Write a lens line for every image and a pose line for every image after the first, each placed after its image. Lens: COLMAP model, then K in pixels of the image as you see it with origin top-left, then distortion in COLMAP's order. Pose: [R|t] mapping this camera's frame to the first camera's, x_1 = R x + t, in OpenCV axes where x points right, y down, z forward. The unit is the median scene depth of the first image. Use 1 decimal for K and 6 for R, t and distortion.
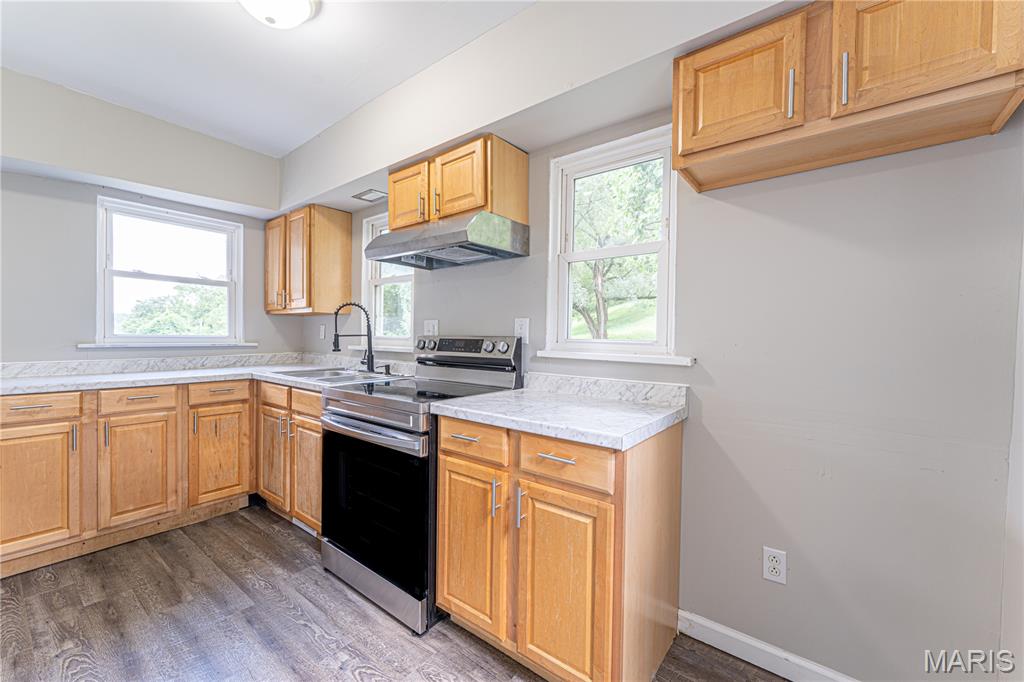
lens RADIAL K [[406.0, 0, 512.0], [0, 406.0, 341.0], [0, 0, 1]] dist [0.000248, 0.000040]
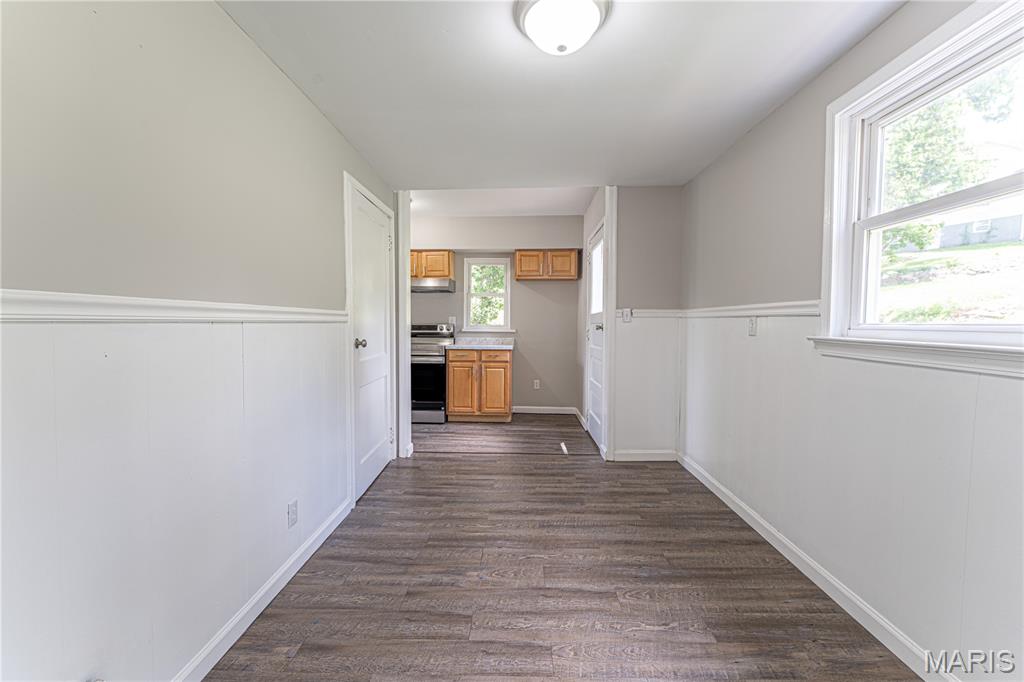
lens RADIAL K [[408.1, 0, 512.0], [0, 408.1, 341.0], [0, 0, 1]] dist [0.000664, 0.000069]
pose [[0.813430, -0.025696, 0.581095, -1.204164], [0.012290, 0.999560, 0.026997, 0.033025], [-0.581533, -0.014819, 0.813388, -1.350605]]
